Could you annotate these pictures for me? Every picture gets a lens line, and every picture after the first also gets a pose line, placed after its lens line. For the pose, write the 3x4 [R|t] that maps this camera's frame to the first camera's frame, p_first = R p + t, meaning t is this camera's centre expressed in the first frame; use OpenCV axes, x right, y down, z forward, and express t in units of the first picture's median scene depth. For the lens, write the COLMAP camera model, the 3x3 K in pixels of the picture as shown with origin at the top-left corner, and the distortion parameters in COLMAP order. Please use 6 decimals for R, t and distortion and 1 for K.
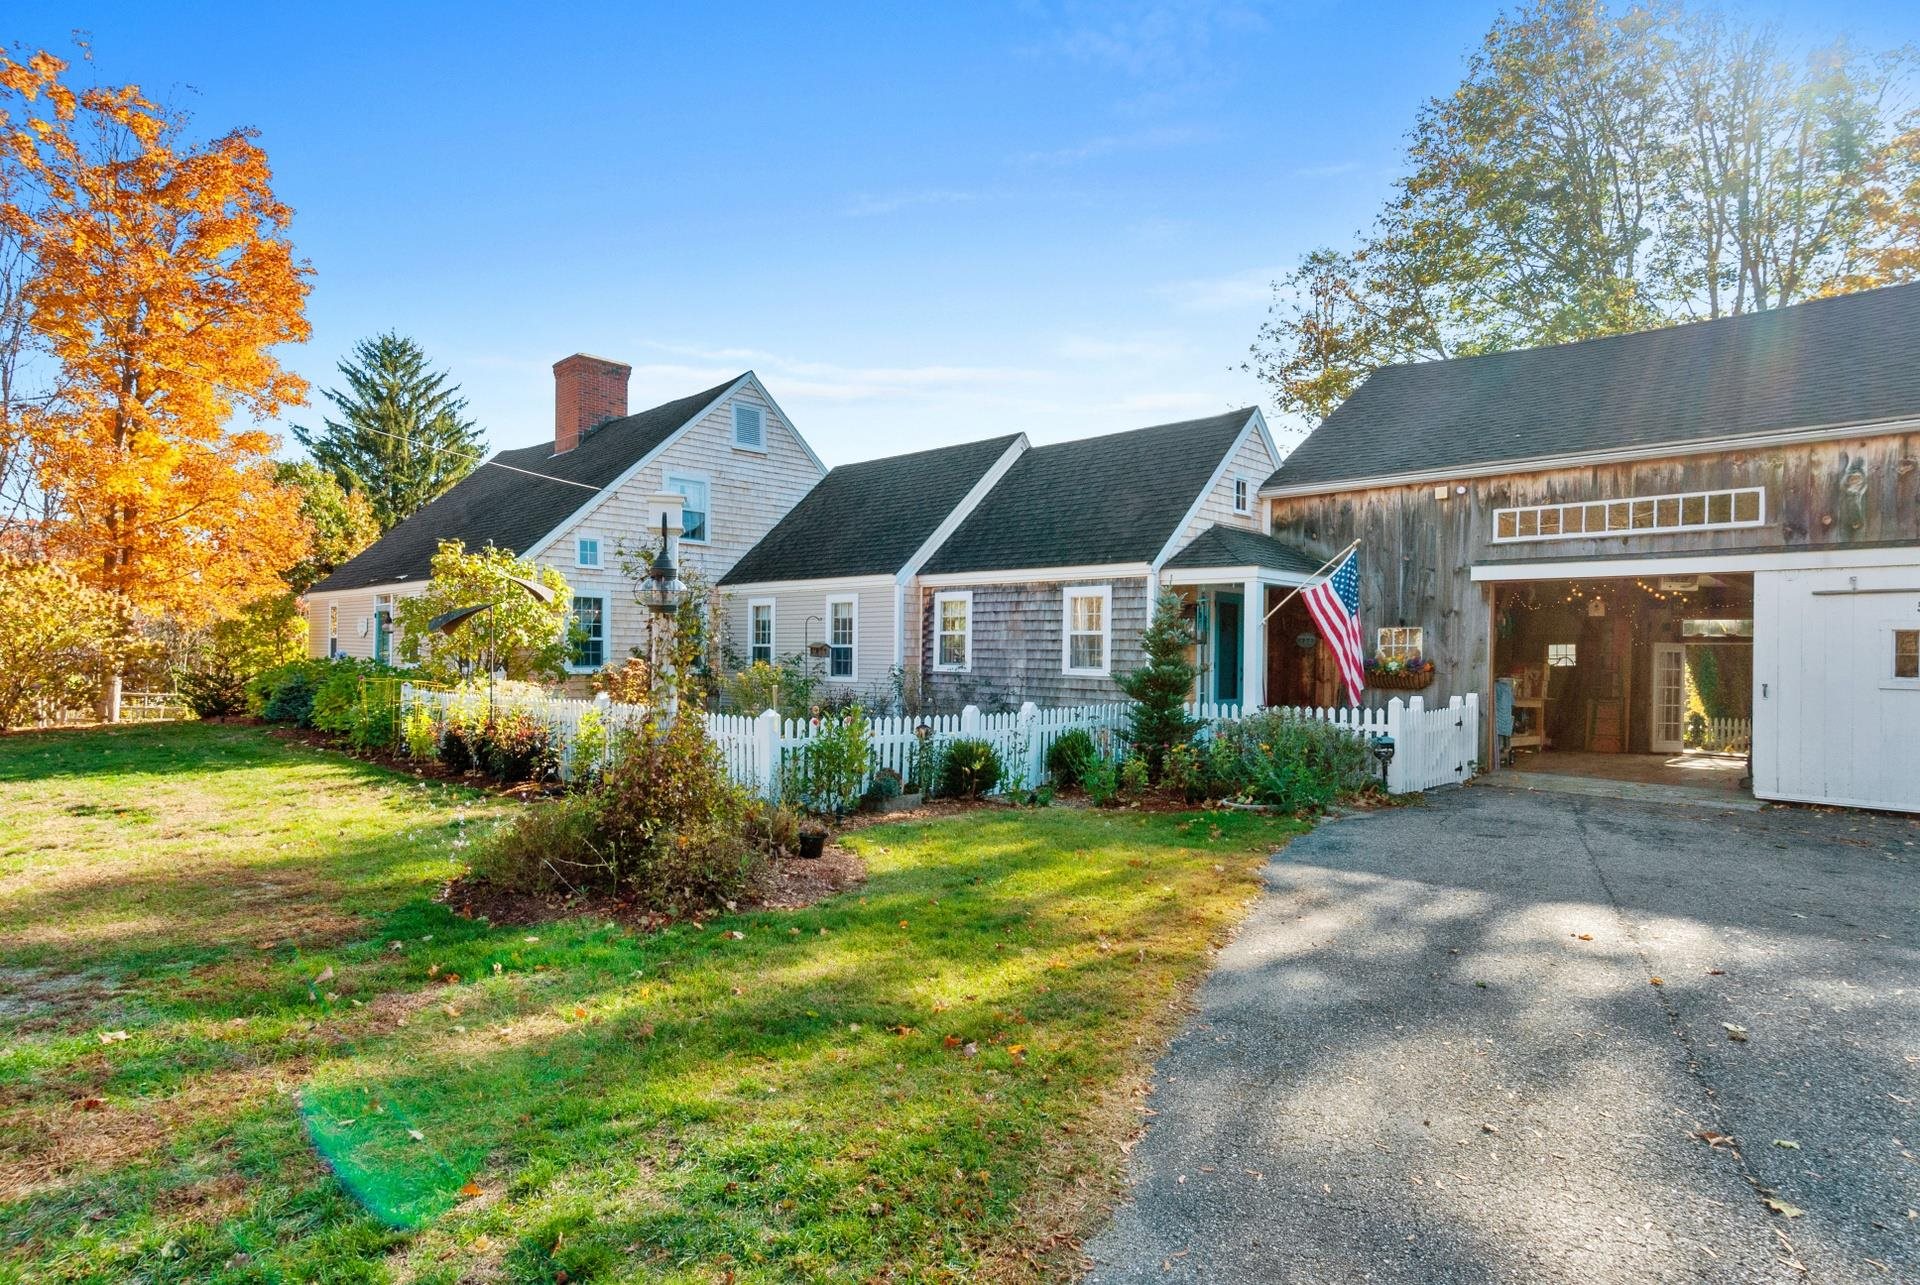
lens RADIAL K [[1038.2, 0, 957.1], [0, 1038.2, 650.0], [0, 0, 1]] dist [0.002167, -0.001020]
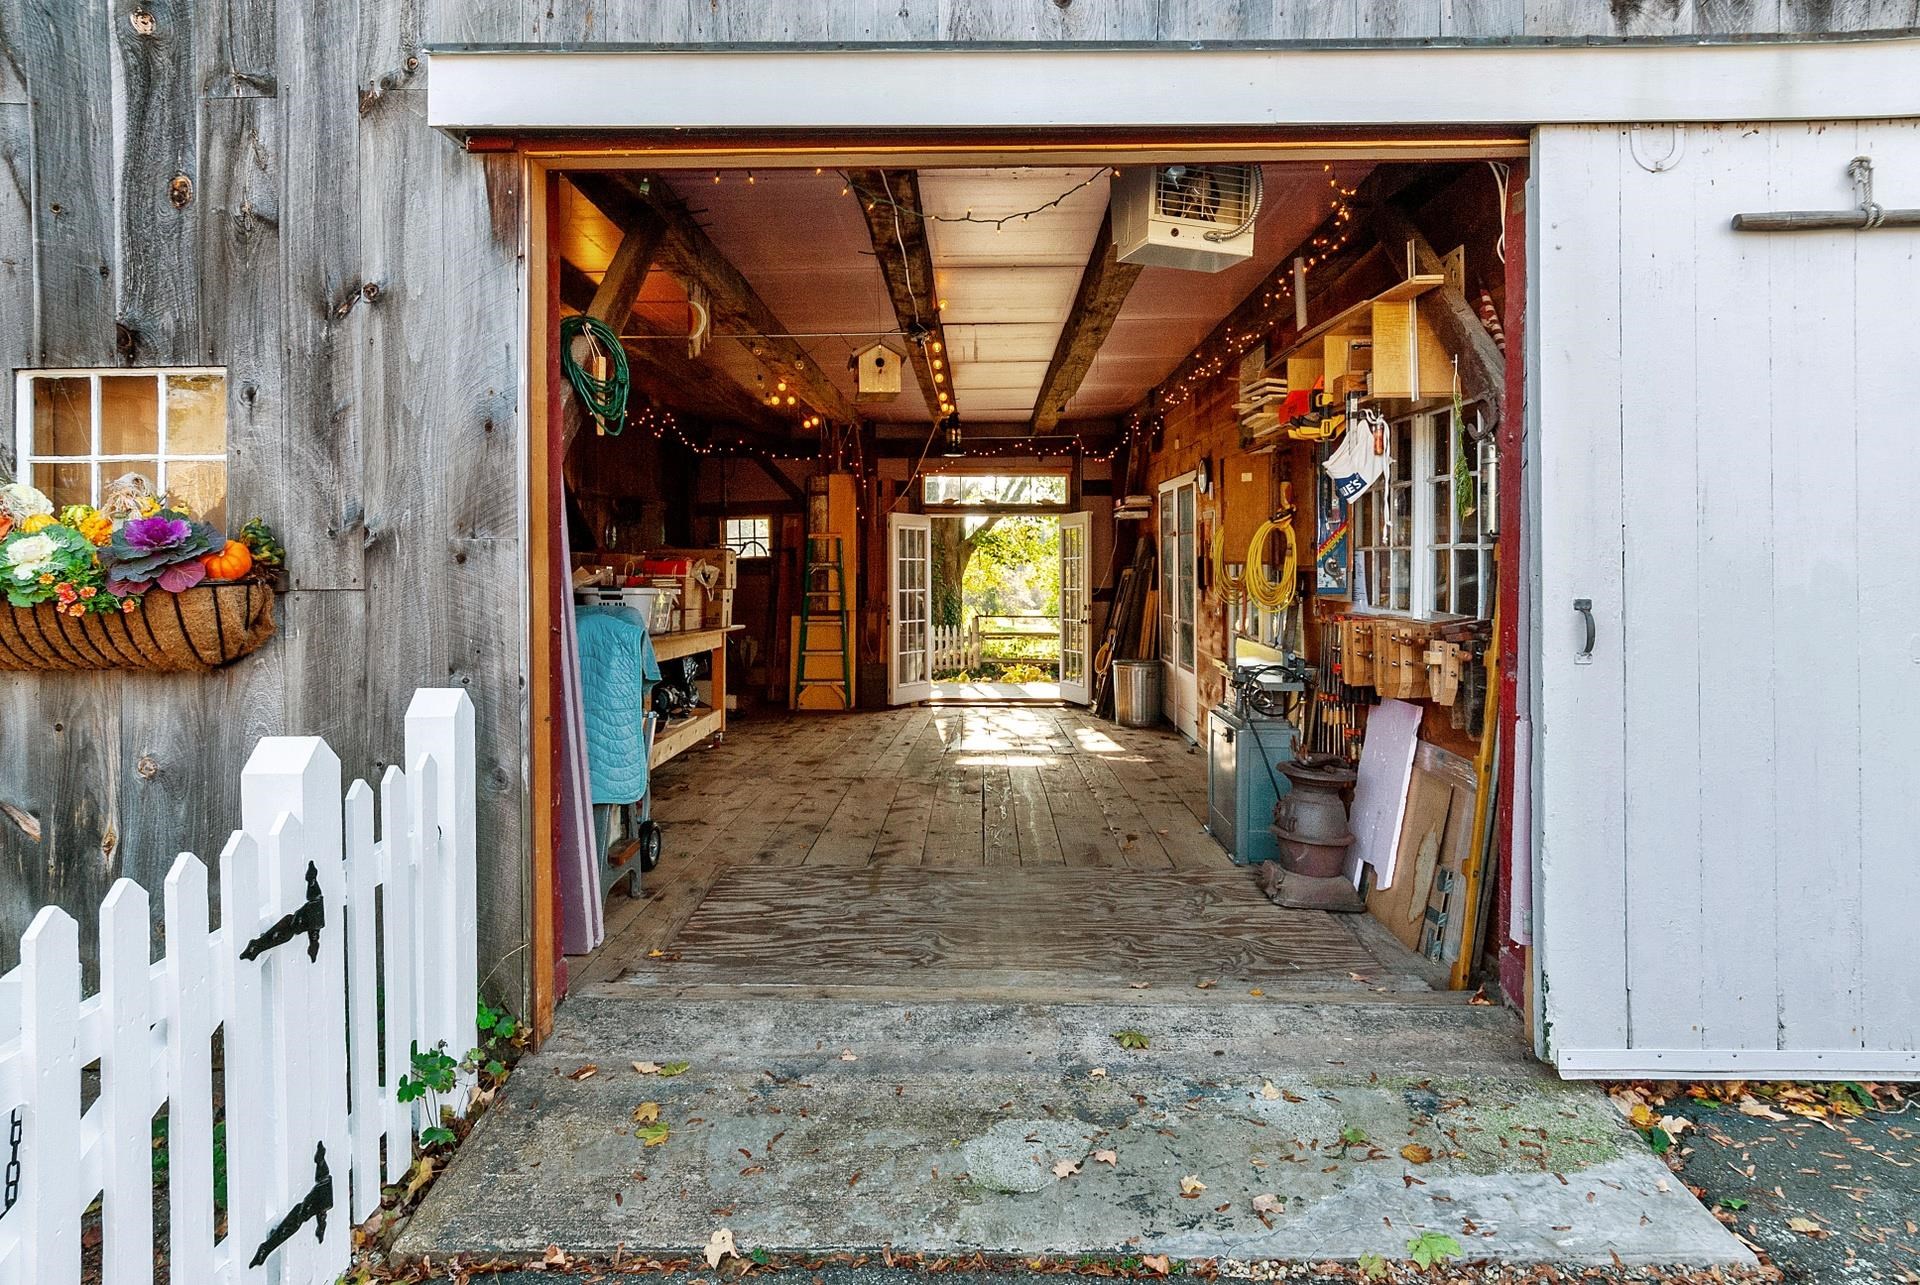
lens RADIAL K [[1038.2, 0, 931.0], [0, 1038.2, 571.7], [0, 0, 1]] dist [0.002167, -0.001020]
pose [[0.746375, -0.025896, 0.665021, 0.383015], [0.012788, 0.999616, 0.024573, 0.014088], [-0.665402, -0.009836, 0.746420, 0.697087]]
